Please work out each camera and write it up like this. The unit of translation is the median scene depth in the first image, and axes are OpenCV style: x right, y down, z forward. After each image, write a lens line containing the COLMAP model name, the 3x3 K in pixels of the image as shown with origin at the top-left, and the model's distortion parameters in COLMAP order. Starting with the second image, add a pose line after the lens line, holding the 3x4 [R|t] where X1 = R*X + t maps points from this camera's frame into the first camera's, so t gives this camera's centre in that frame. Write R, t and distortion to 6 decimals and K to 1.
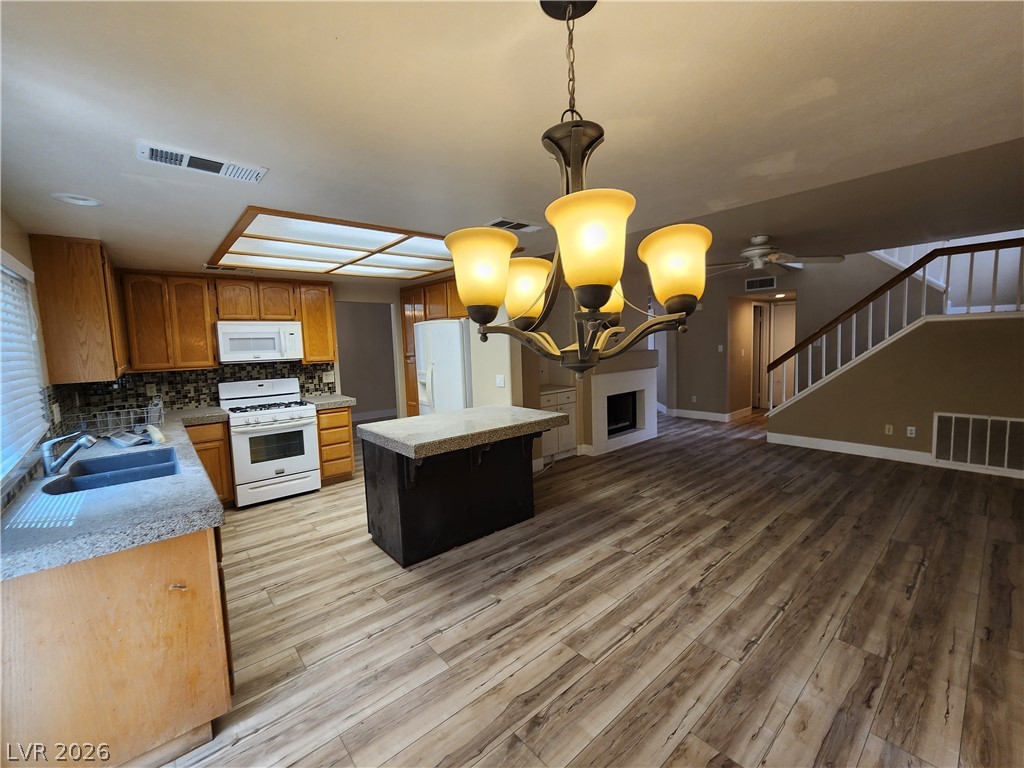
lens RADIAL K [[424.2, 0, 510.7], [0, 424.2, 383.0], [0, 0, 1]] dist [-0.002284, 0.001482]
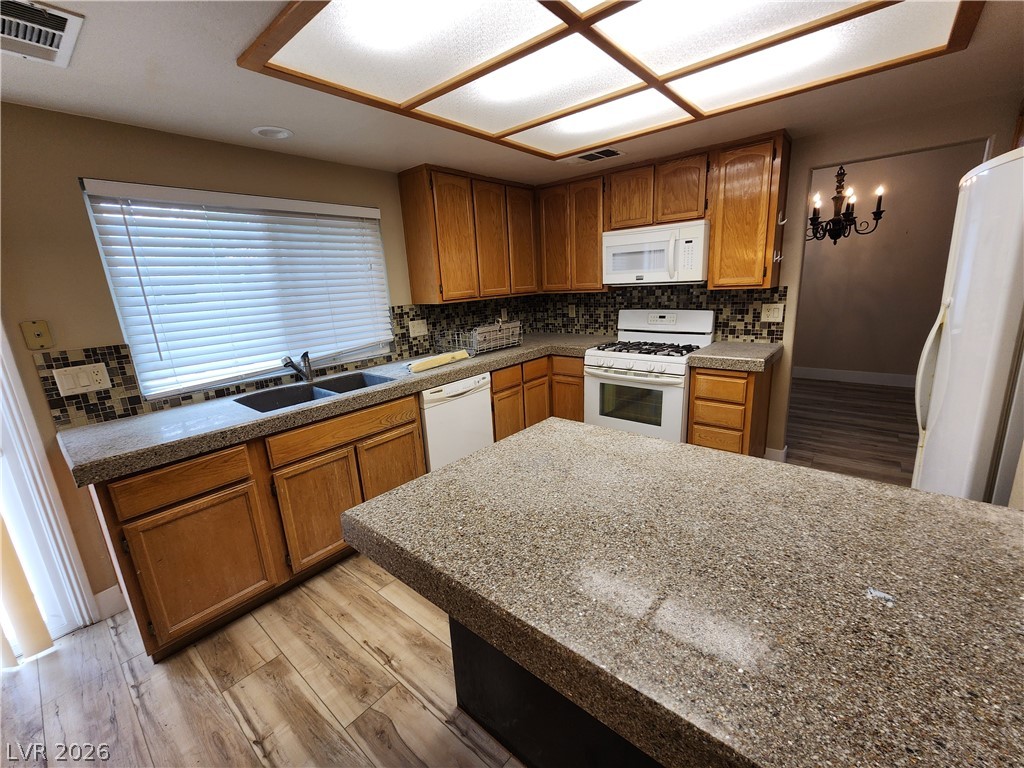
lens RADIAL K [[424.2, 0, 508.6], [0, 424.2, 383.0], [0, 0, 1]] dist [-0.002284, 0.001482]
pose [[0.165791, 0.254968, -0.952630, 0.133346], [-0.049059, 0.966935, 0.250259, -0.073099], [0.984940, 0.005245, 0.172818, 0.812771]]
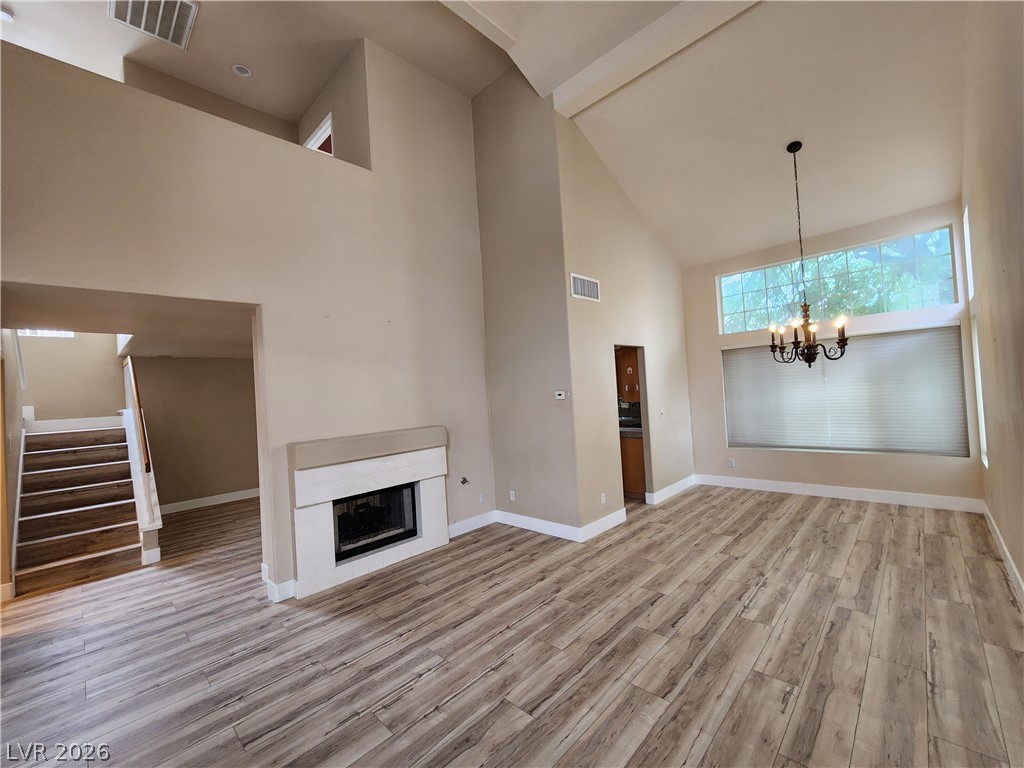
lens RADIAL K [[424.2, 0, 504.3], [0, 424.2, 382.4], [0, 0, 1]] dist [-0.002284, 0.001482]
pose [[-0.991424, 0.093985, -0.090803, 0.038621], [0.086229, 0.992568, 0.085869, -0.343754], [0.098198, 0.077303, -0.992160, 3.116649]]
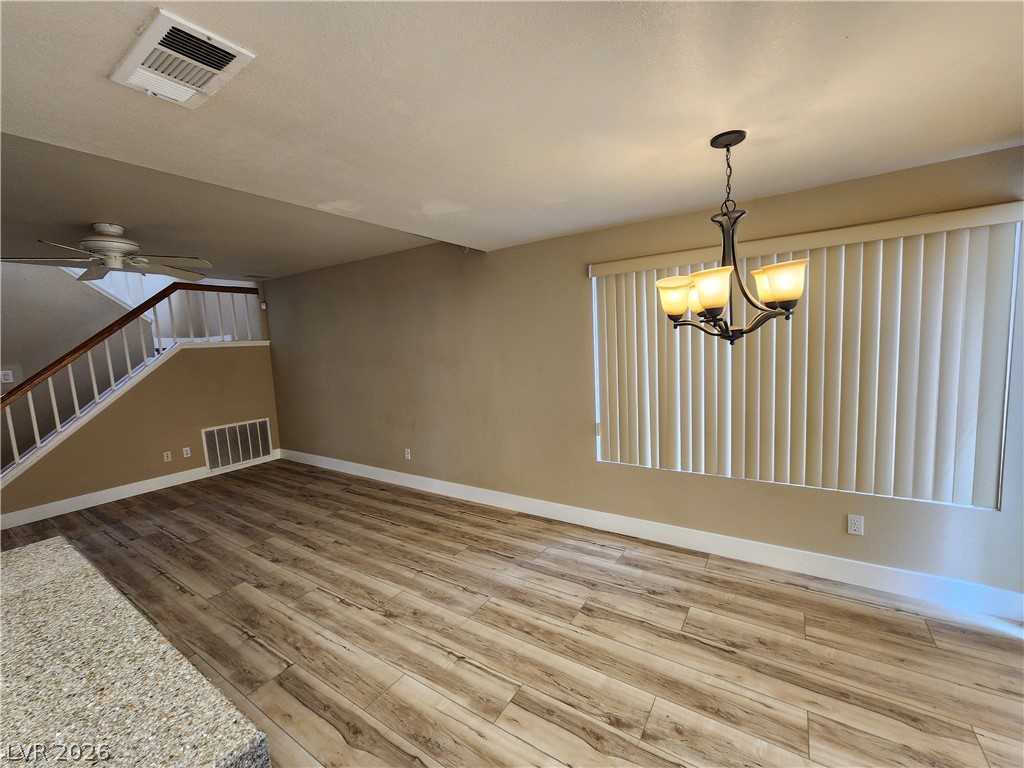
lens RADIAL K [[424.2, 0, 509.6], [0, 424.2, 383.9], [0, 0, 1]] dist [-0.002284, 0.001482]
pose [[-0.265416, -0.055394, 0.962541, -0.375679], [0.152857, 0.983303, 0.098739, -0.046758], [-0.951940, 0.173338, -0.252517, 0.660123]]
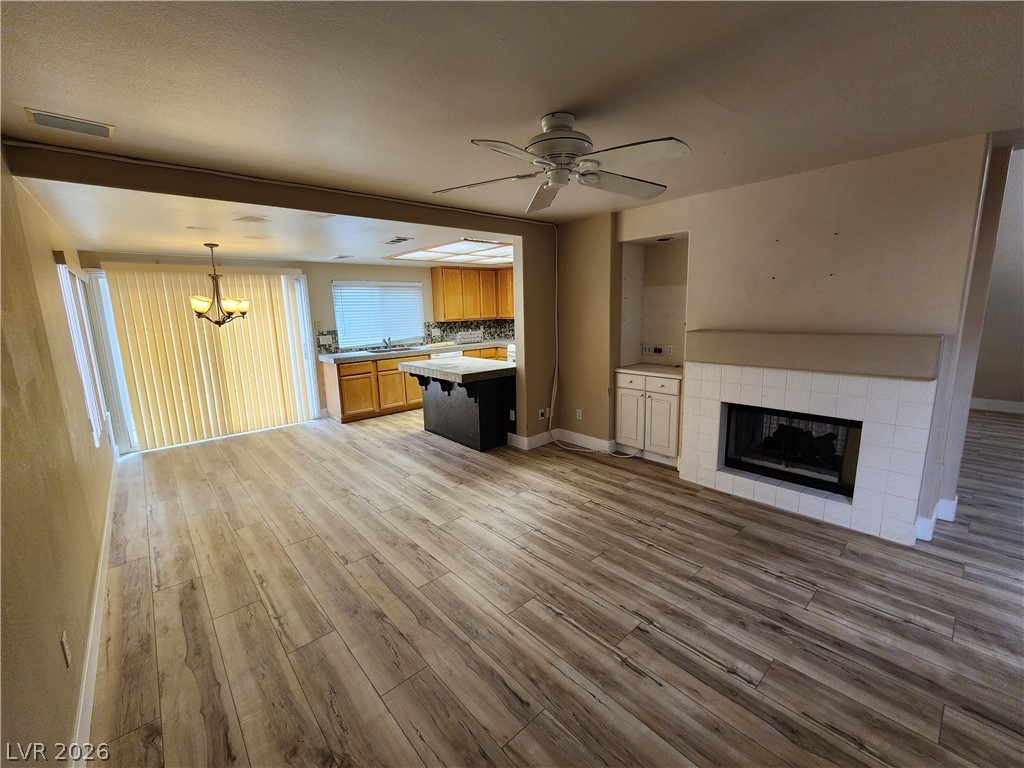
lens RADIAL K [[424.2, 0, 516.8], [0, 424.2, 386.6], [0, 0, 1]] dist [-0.002284, 0.001482]
pose [[0.025495, 0.215079, -0.976264, 1.338225], [-0.073140, 0.974365, 0.212750, -0.163149], [0.996996, 0.065980, 0.040573, 1.114190]]
